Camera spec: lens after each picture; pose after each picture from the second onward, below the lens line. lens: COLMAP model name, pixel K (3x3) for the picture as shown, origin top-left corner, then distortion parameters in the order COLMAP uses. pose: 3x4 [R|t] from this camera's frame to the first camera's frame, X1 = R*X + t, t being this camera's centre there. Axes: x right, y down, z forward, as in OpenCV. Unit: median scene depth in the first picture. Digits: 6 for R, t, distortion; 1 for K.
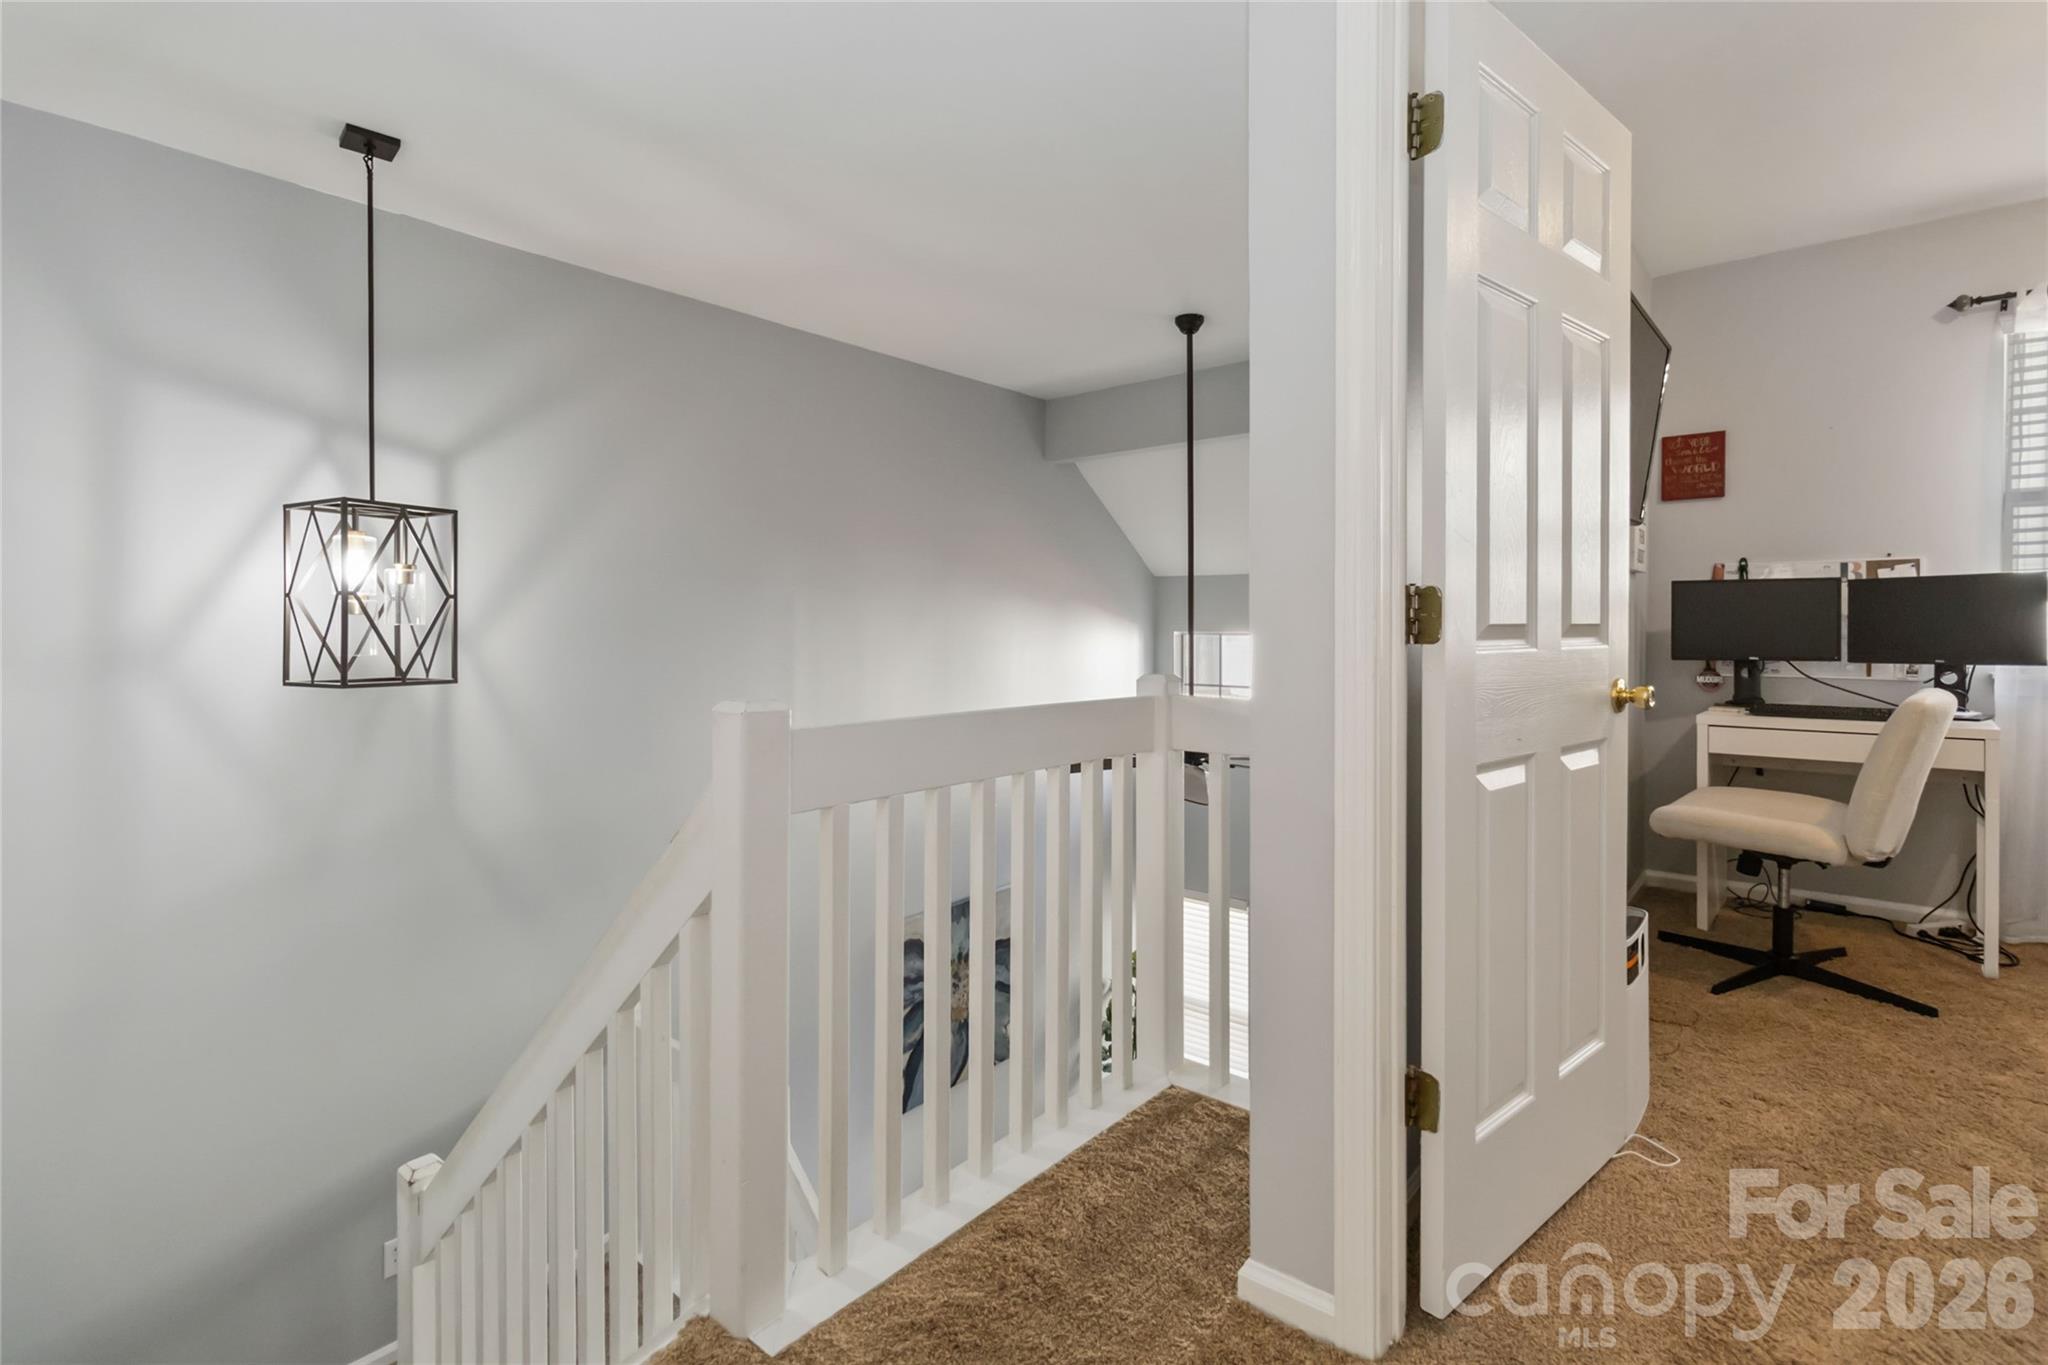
lens RADIAL K [[950.8, 0, 1027.9], [0, 950.8, 646.5], [0, 0, 1]] dist [-0.000683, 0.000915]
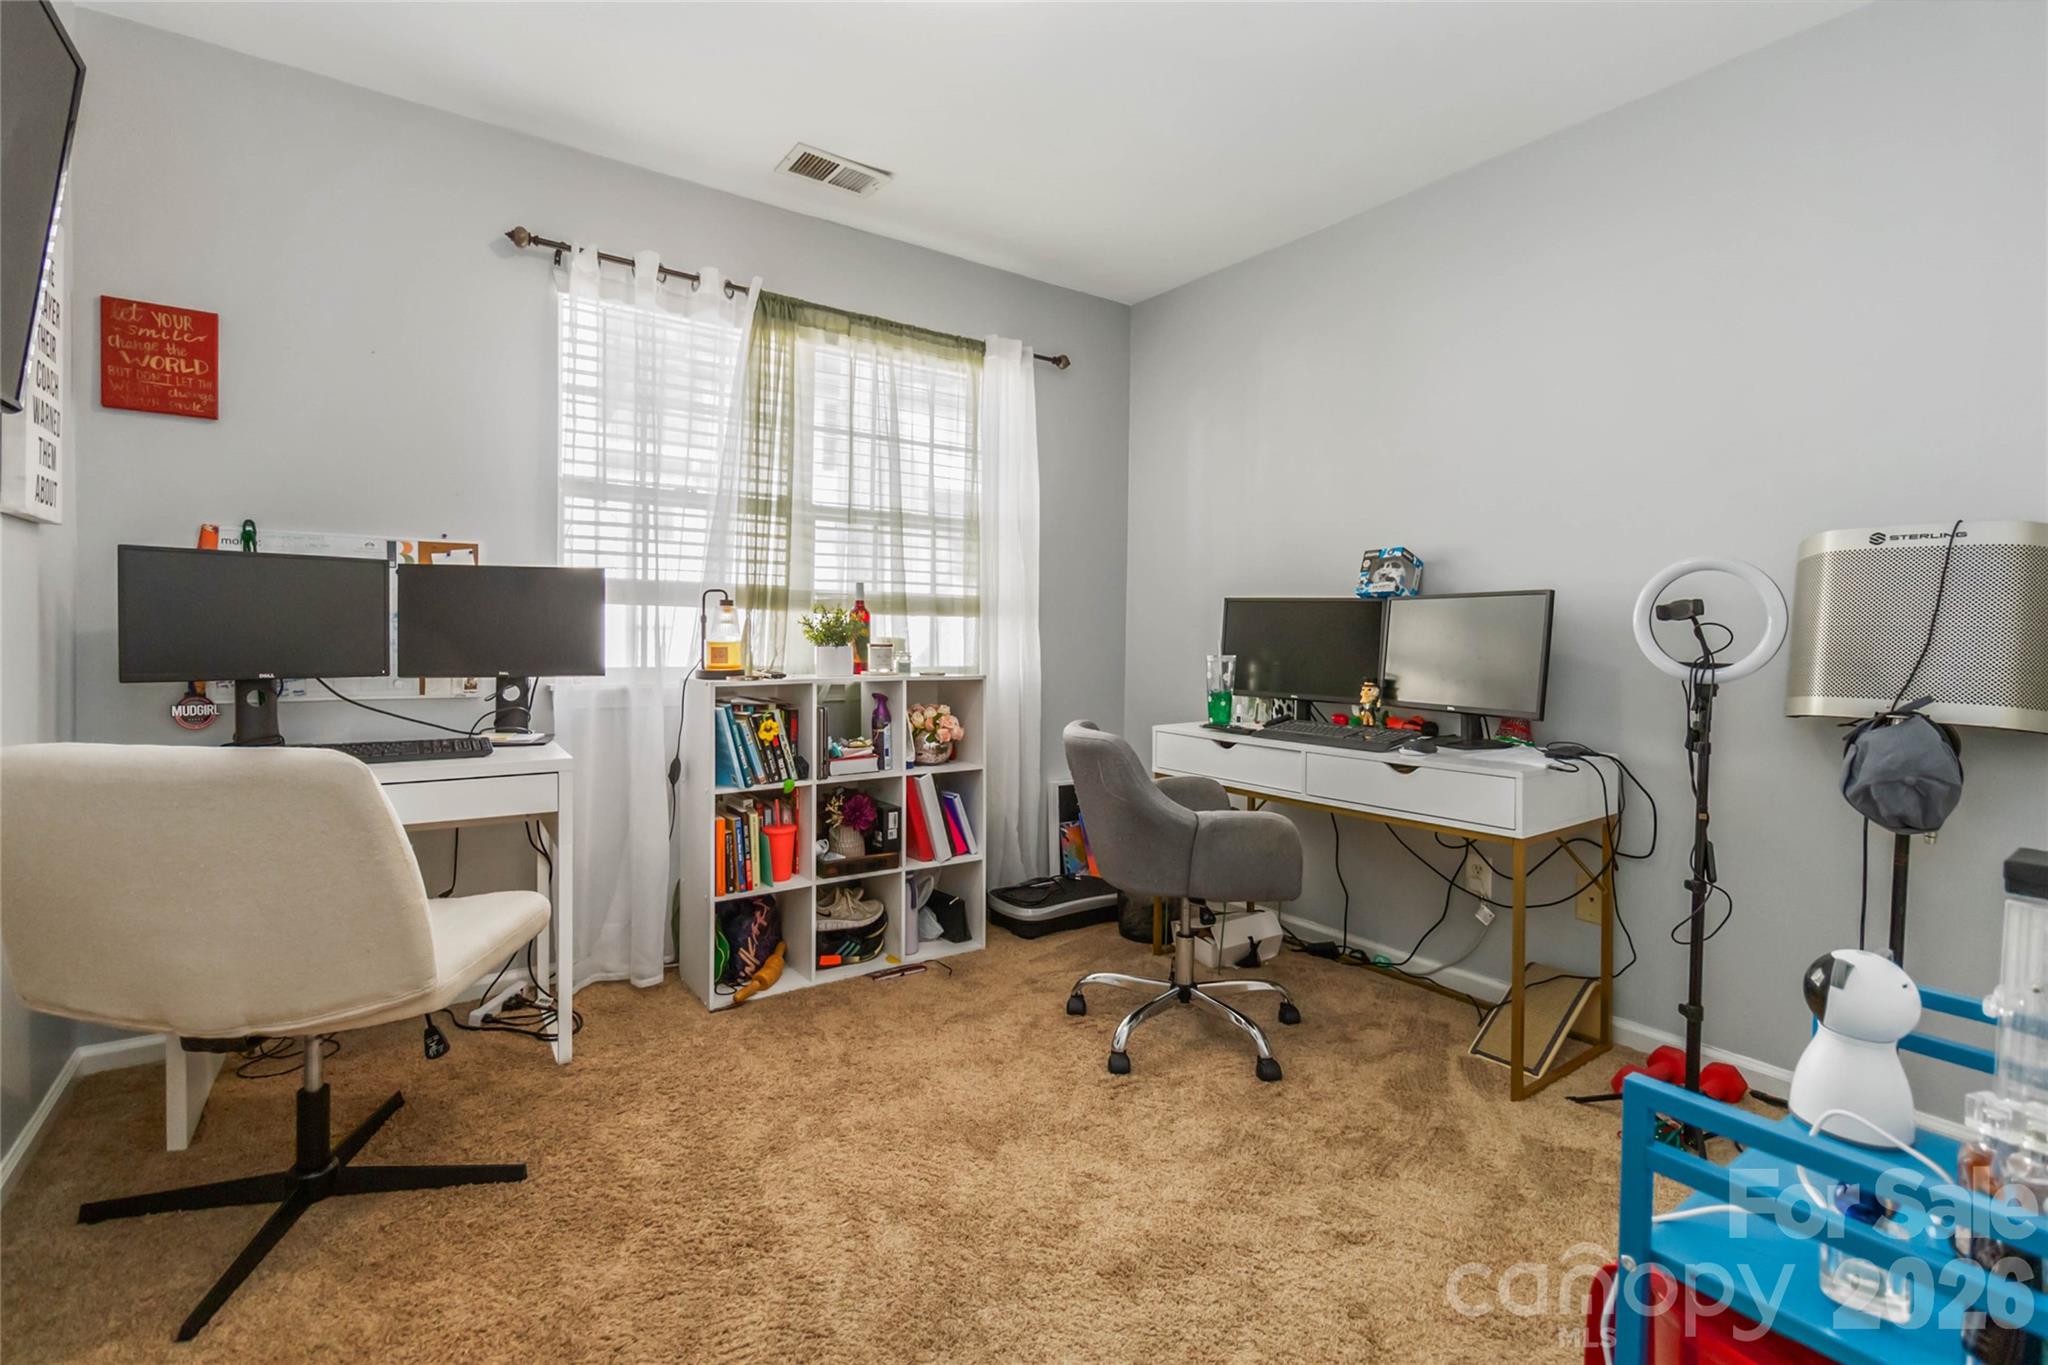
lens RADIAL K [[950.8, 0, 1027.9], [0, 950.8, 646.5], [0, 0, 1]] dist [-0.000683, 0.000915]
pose [[0.251317, -0.005597, 0.967889, 0.279336], [0.005178, 0.999977, 0.004438, -0.007661], [-0.967891, 0.003897, 0.251340, 0.350222]]
